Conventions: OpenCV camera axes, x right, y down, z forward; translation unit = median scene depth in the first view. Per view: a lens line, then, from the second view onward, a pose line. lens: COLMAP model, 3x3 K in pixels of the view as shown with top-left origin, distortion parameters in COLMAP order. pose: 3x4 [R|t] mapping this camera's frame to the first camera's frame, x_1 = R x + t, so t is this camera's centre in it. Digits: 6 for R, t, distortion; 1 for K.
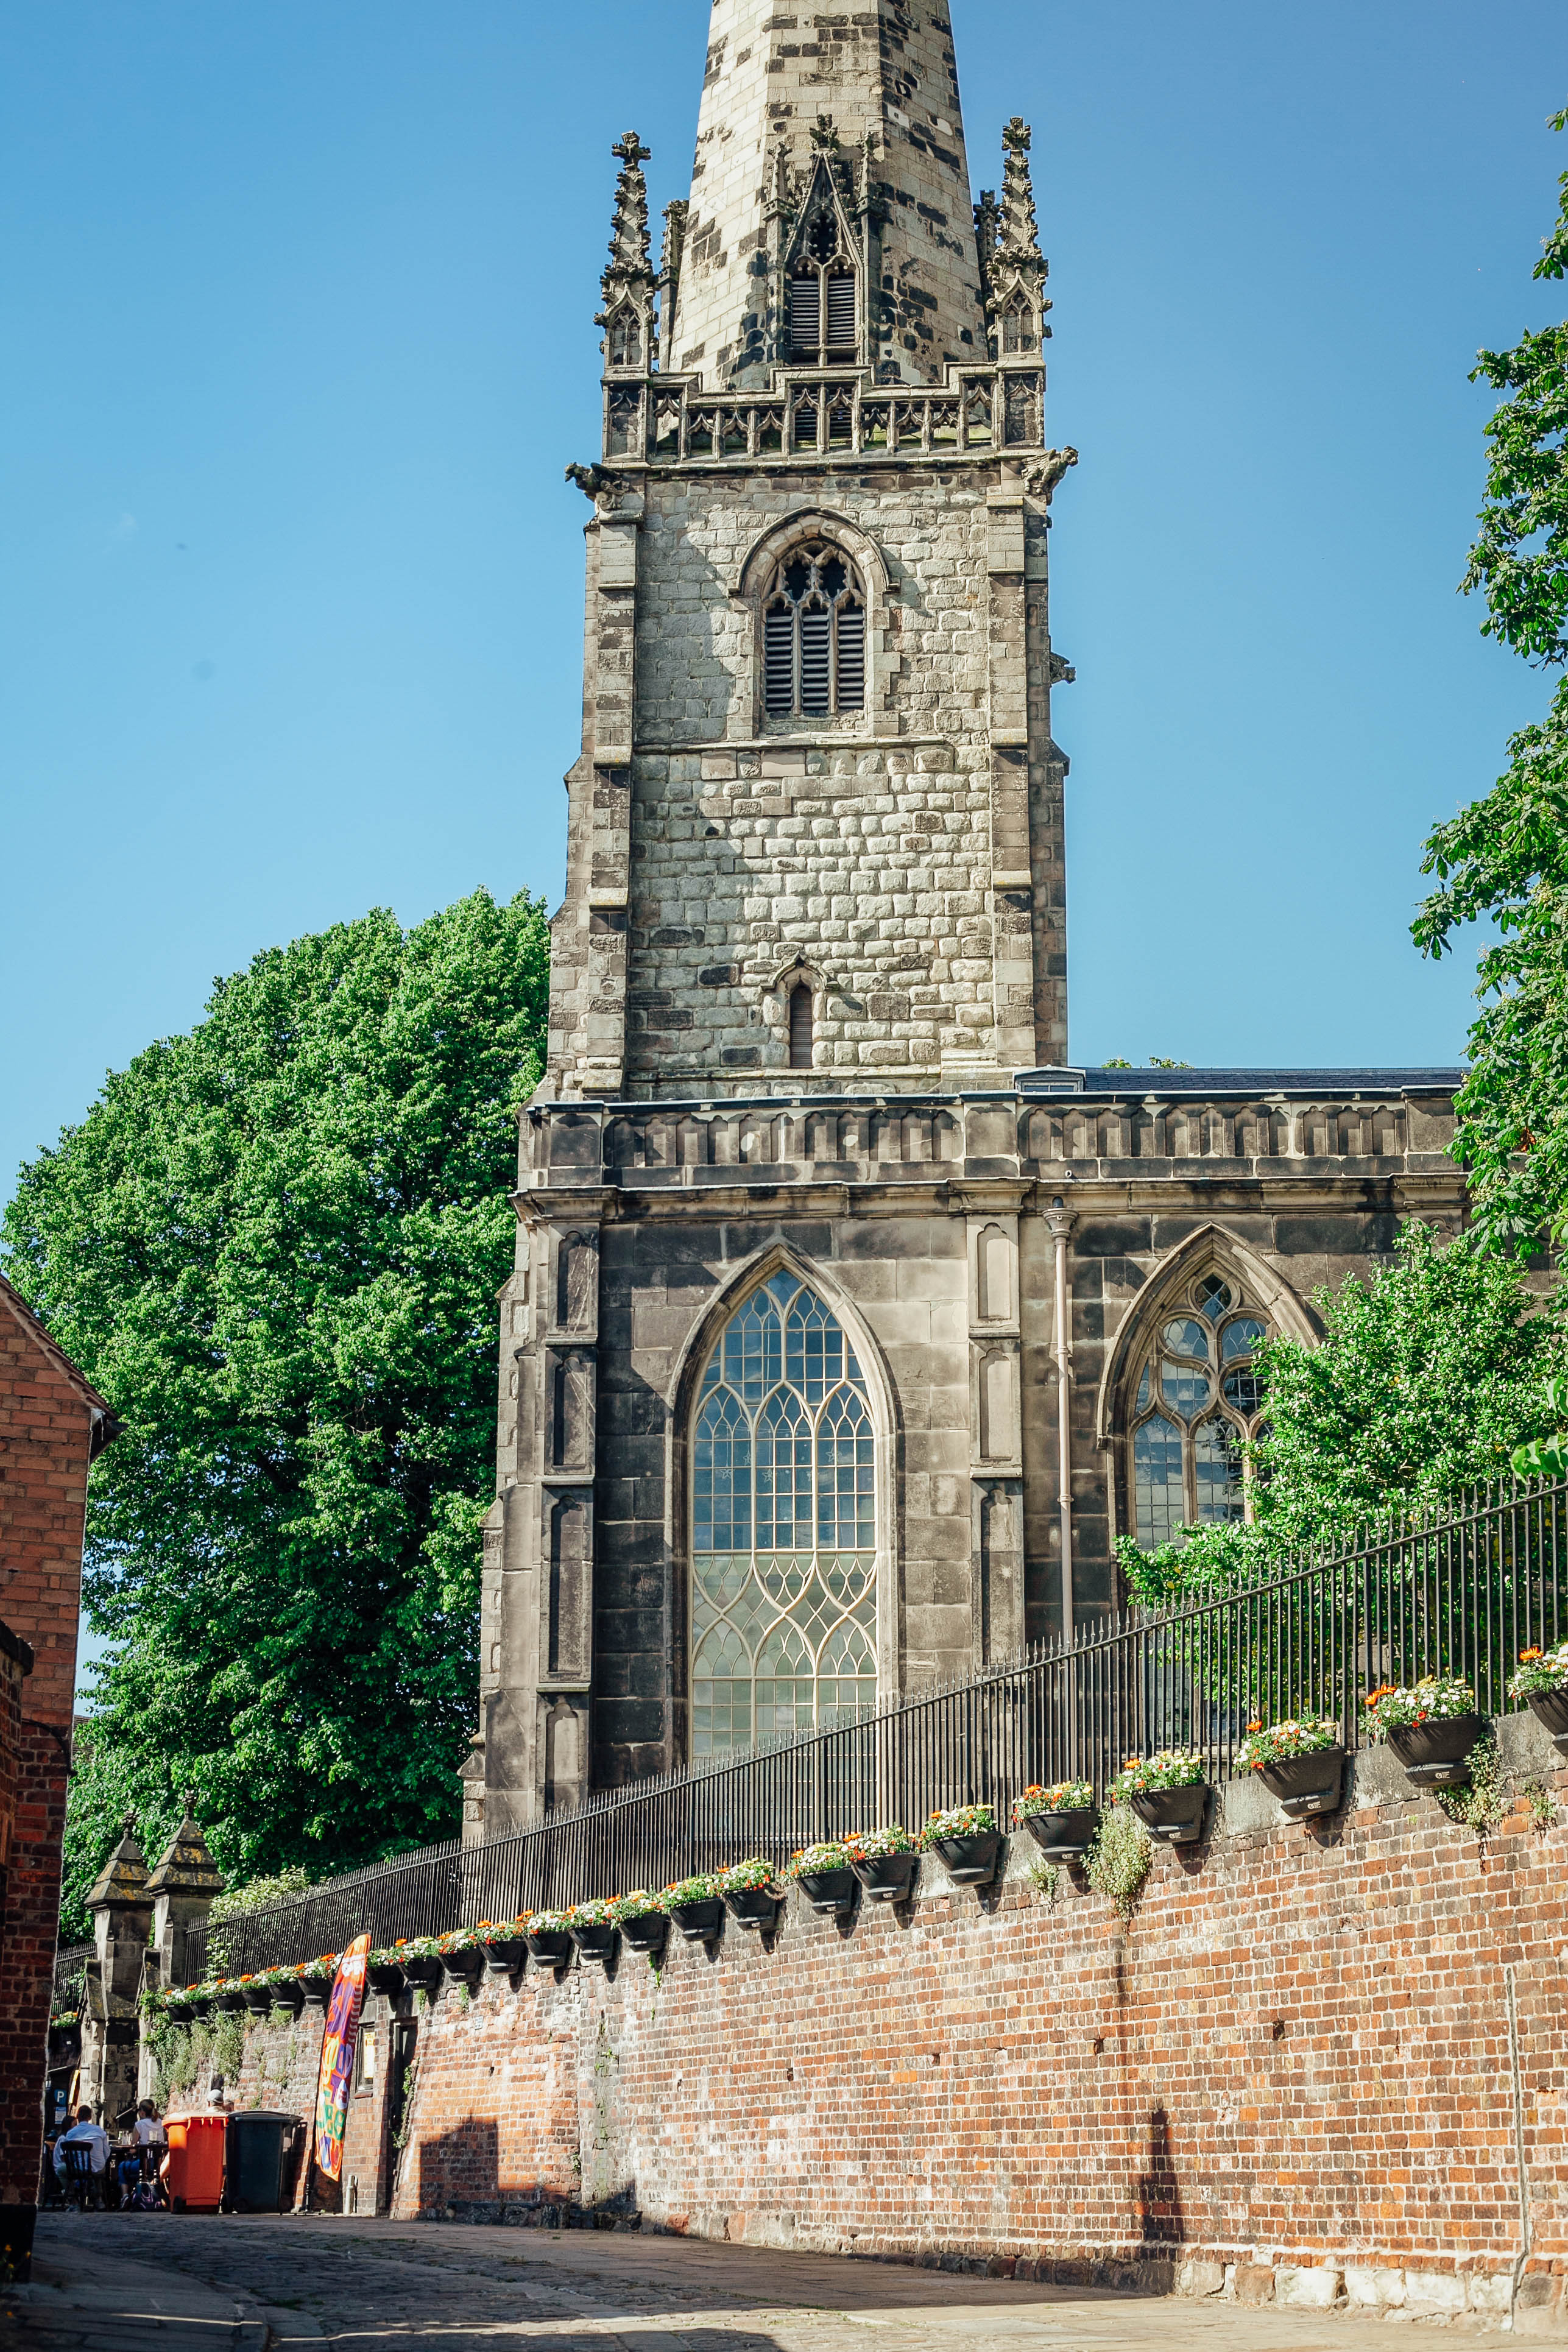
lens RADIAL K [[3397.7, 0, 784.0], [0, 3397.7, 1176.0], [0, 0, 1]] dist [-0.089405, -0.058198]
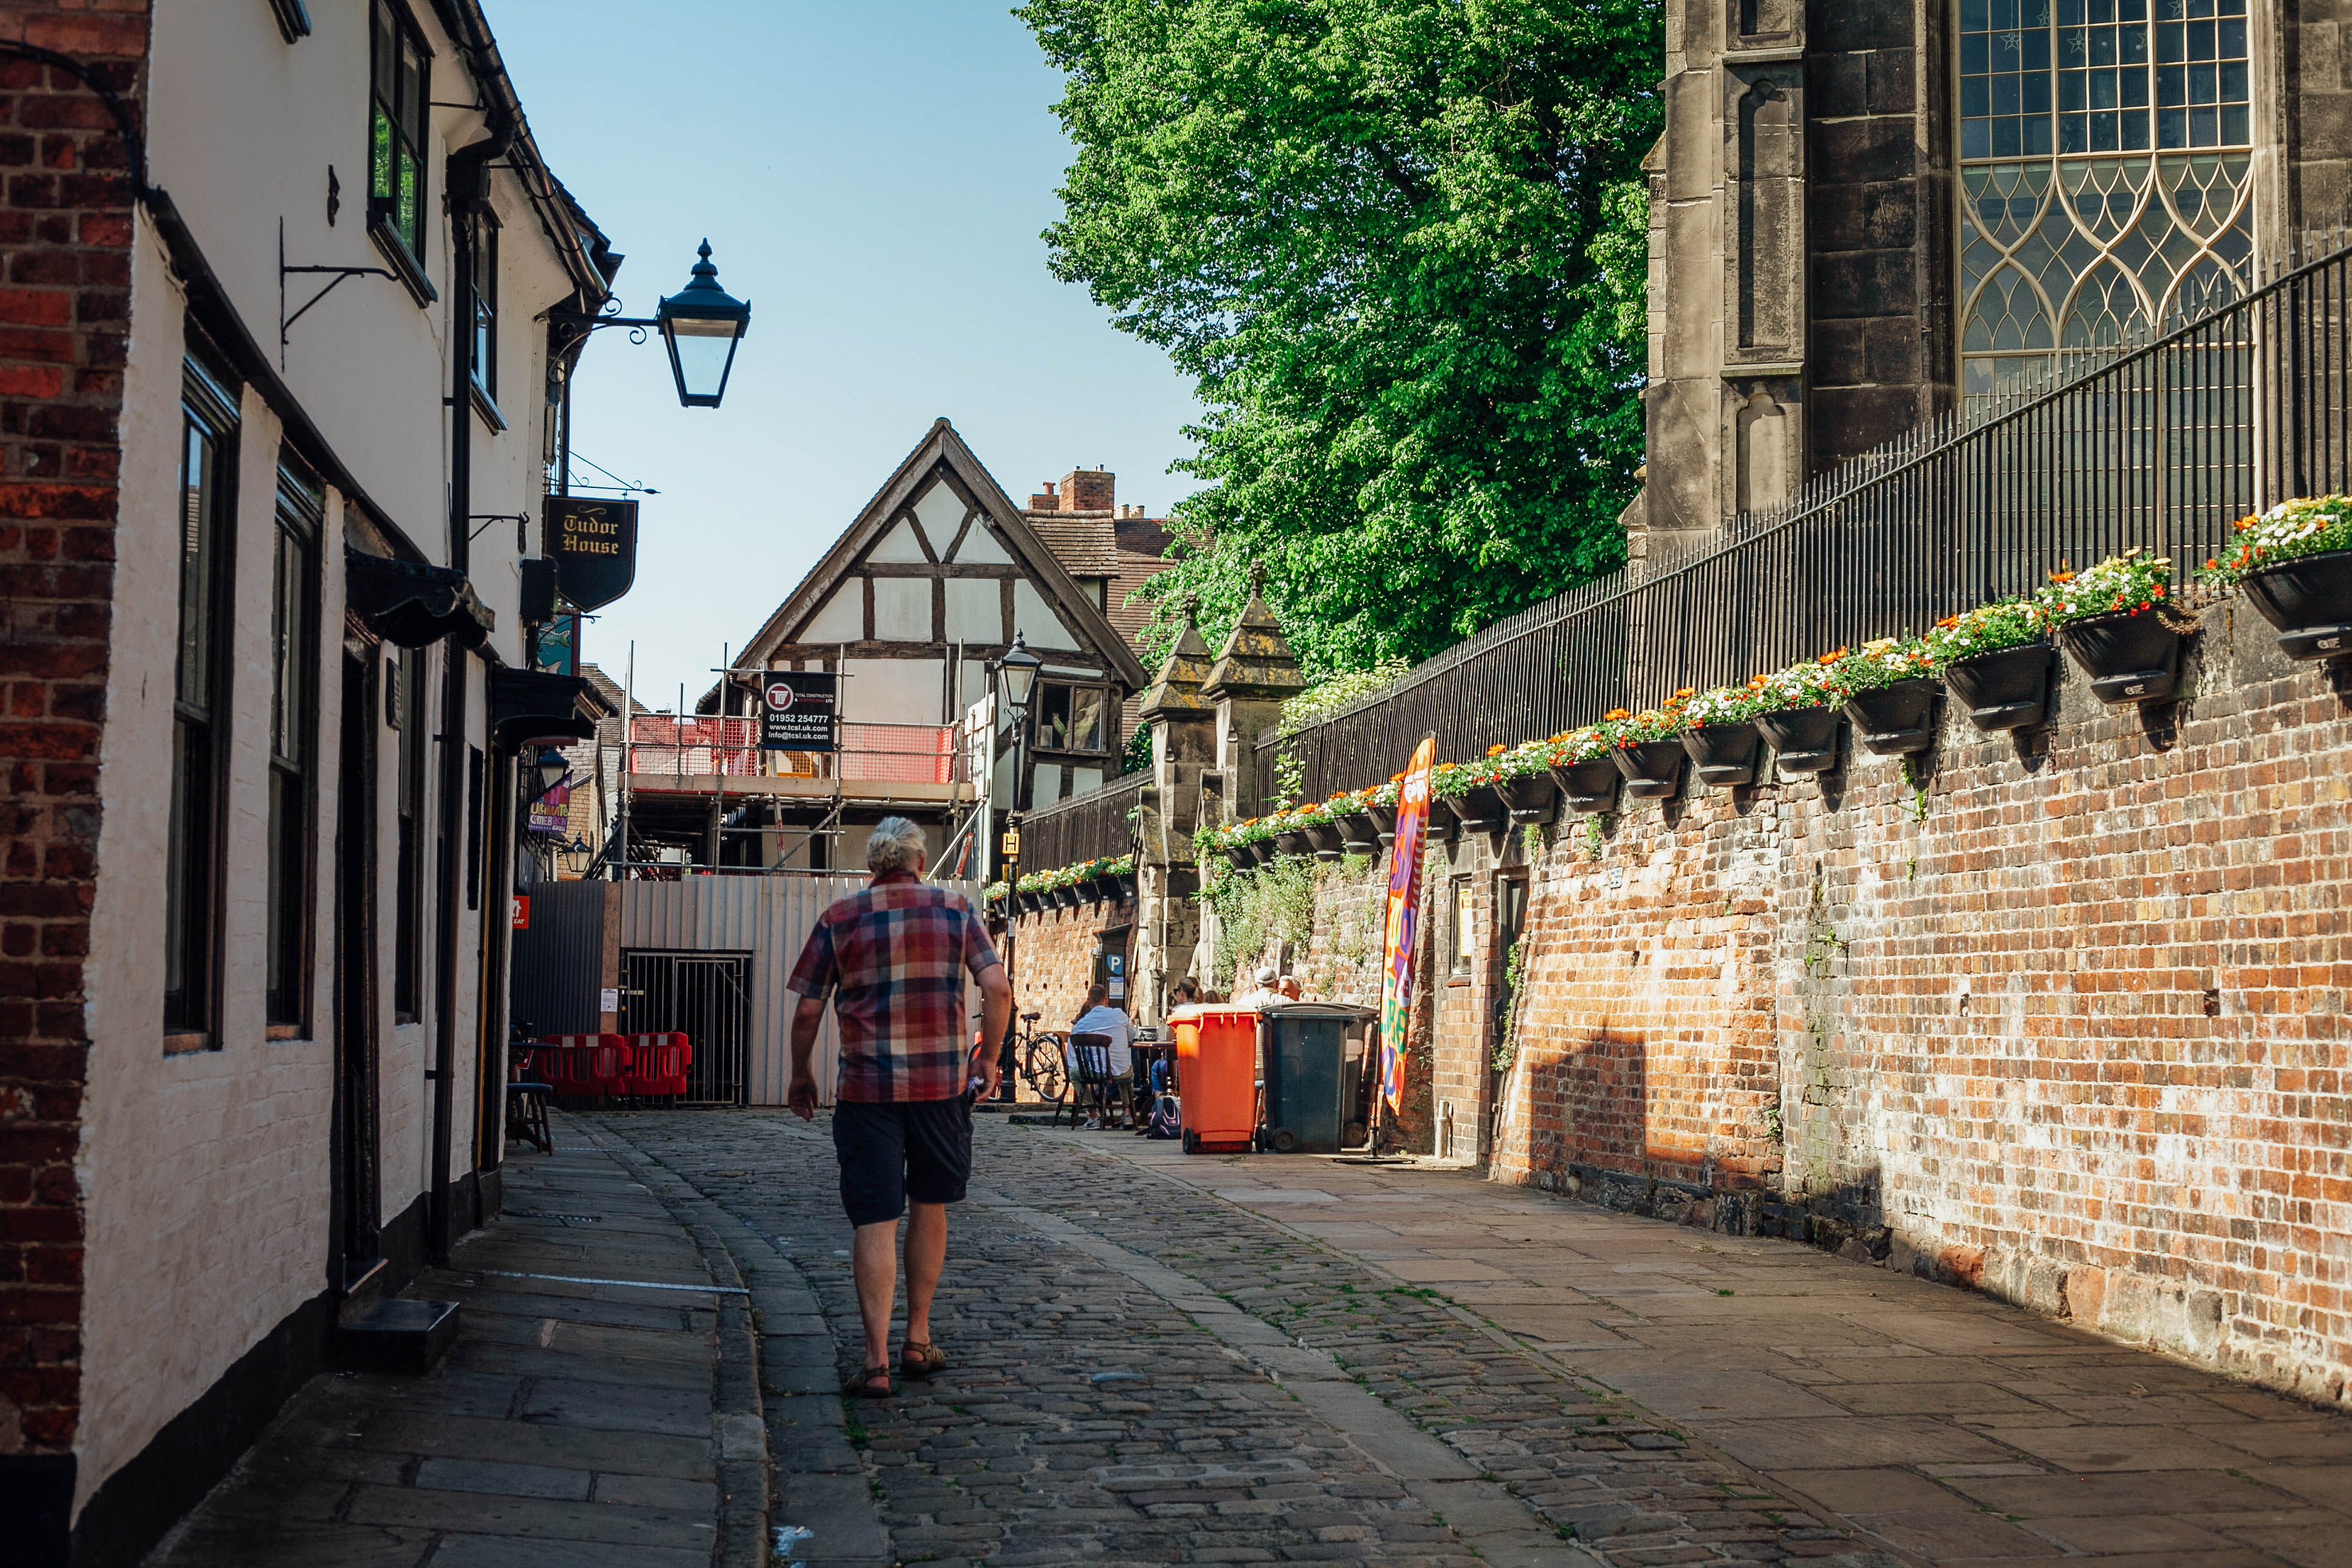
lens RADIAL K [[3397.7, 0, 1213.1], [0, 3397.7, 775.9], [0, 0, 1]] dist [-0.089405, -0.058198]
pose [[0.972045, -0.000040, -0.234795, -0.014814], [0.051857, 0.975342, 0.214520, 0.081941], [0.228996, -0.220698, 0.948078, 0.340666]]
